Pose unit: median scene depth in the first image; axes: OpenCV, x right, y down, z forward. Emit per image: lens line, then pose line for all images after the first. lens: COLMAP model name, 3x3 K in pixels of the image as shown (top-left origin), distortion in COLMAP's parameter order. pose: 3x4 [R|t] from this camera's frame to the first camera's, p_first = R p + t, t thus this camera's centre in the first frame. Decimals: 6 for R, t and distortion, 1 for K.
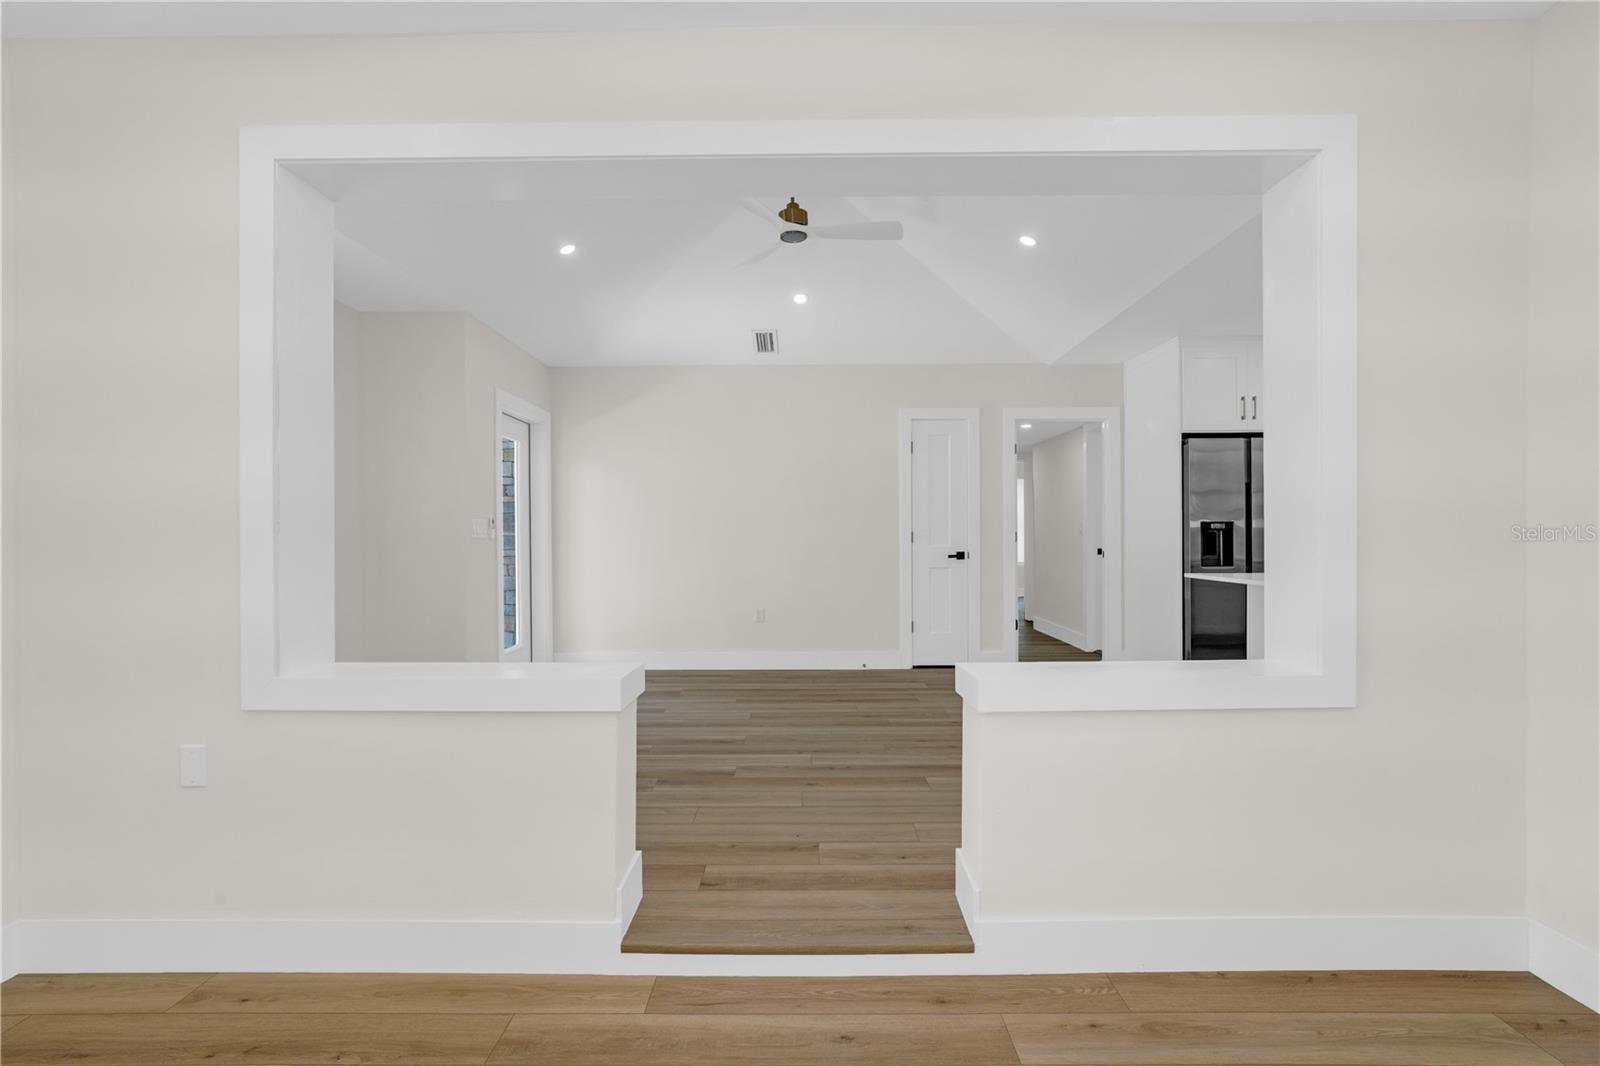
lens RADIAL K [[753.2, 0, 794.1], [0, 753.2, 539.8], [0, 0, 1]] dist [-0.019566, 0.009438]
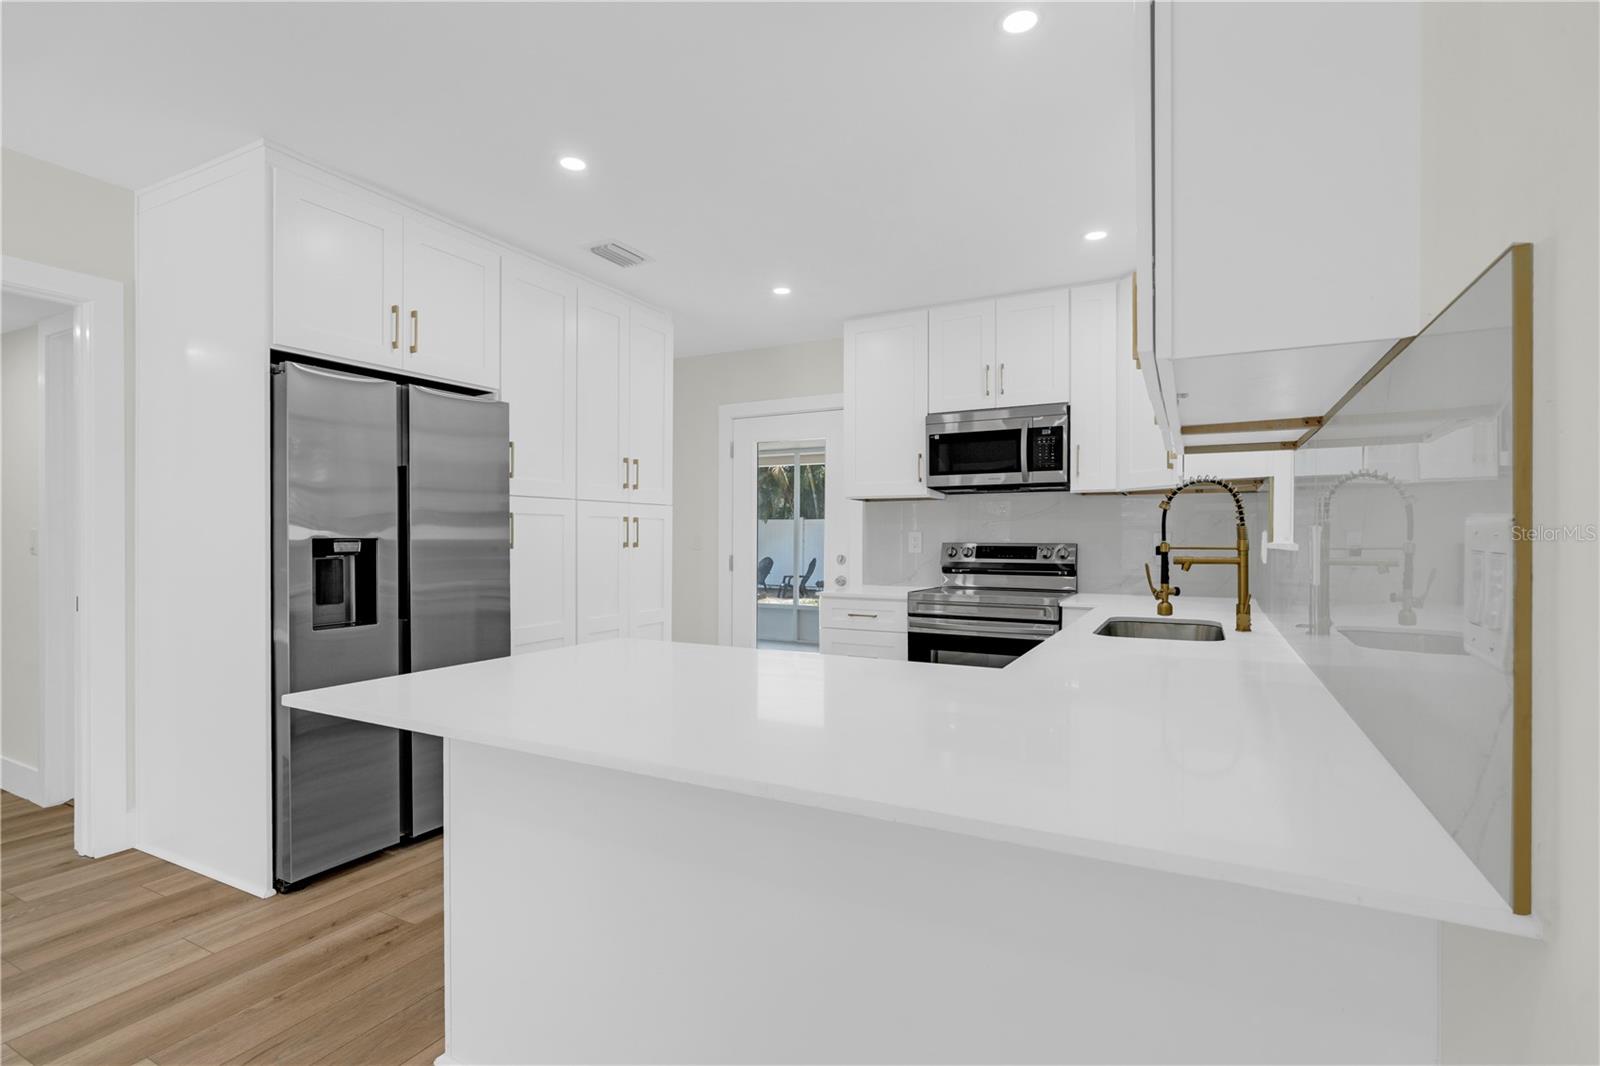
lens RADIAL K [[753.2, 0, 802.8], [0, 753.2, 537.9], [0, 0, 1]] dist [-0.019566, 0.009438]
pose [[0.459338, 0.004444, 0.888250, 0.324860], [0.004782, 0.999961, -0.007476, -0.023739], [-0.888248, 0.007682, 0.459299, 0.623179]]
